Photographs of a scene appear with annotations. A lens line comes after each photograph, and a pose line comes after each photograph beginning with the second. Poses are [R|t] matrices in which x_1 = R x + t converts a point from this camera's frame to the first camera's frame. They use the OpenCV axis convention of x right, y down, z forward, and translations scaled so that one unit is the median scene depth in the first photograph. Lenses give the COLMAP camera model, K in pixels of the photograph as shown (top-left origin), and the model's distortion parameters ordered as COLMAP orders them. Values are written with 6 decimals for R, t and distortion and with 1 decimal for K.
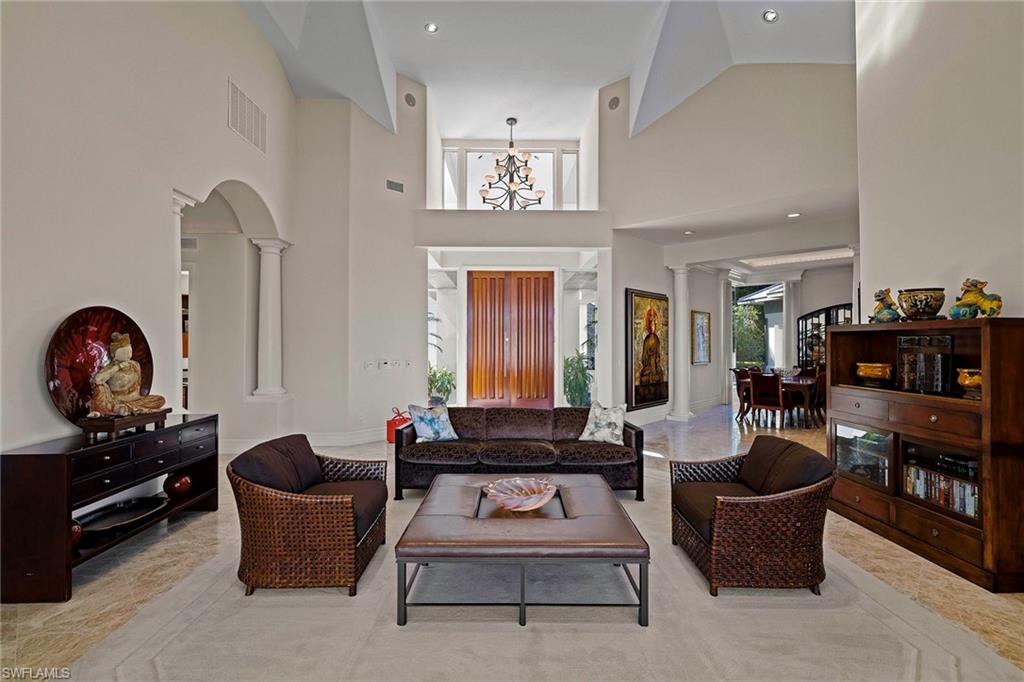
lens RADIAL K [[463.3, 0, 512.0], [0, 463.3, 341.0], [0, 0, 1]] dist [-0.000970, -0.000006]
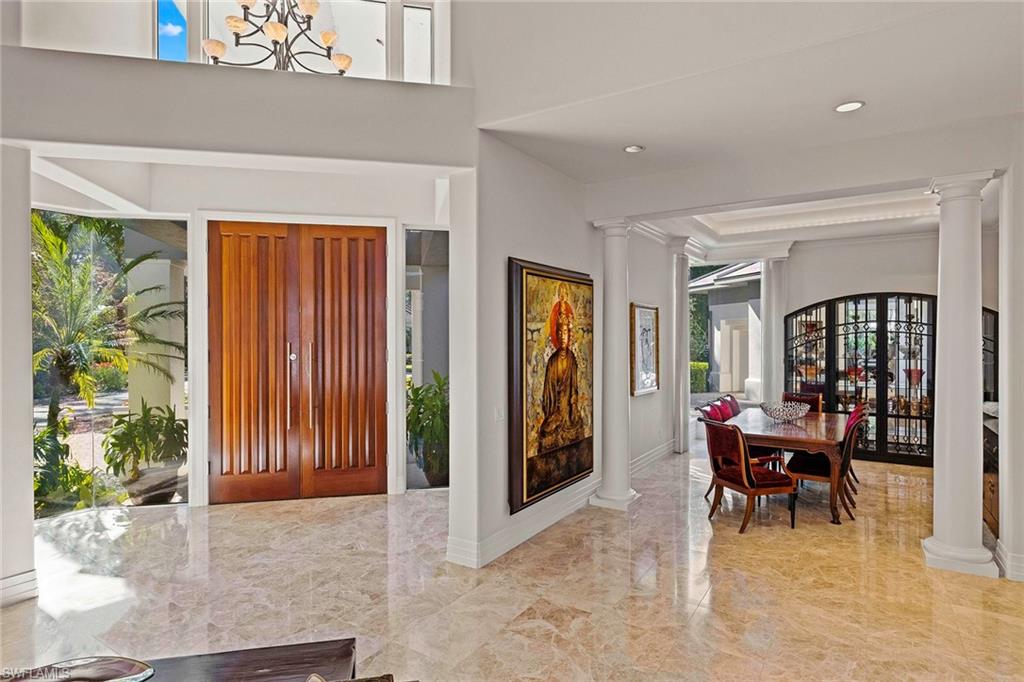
lens RADIAL K [[537.1, 0, 512.0], [0, 537.1, 341.0], [0, 0, 1]] dist [0.002202, 0.000050]
pose [[0.984275, -0.003443, 0.176610, 0.138082], [0.000624, 0.999872, 0.016012, -0.033507], [-0.176643, -0.015650, 0.984151, 0.413295]]
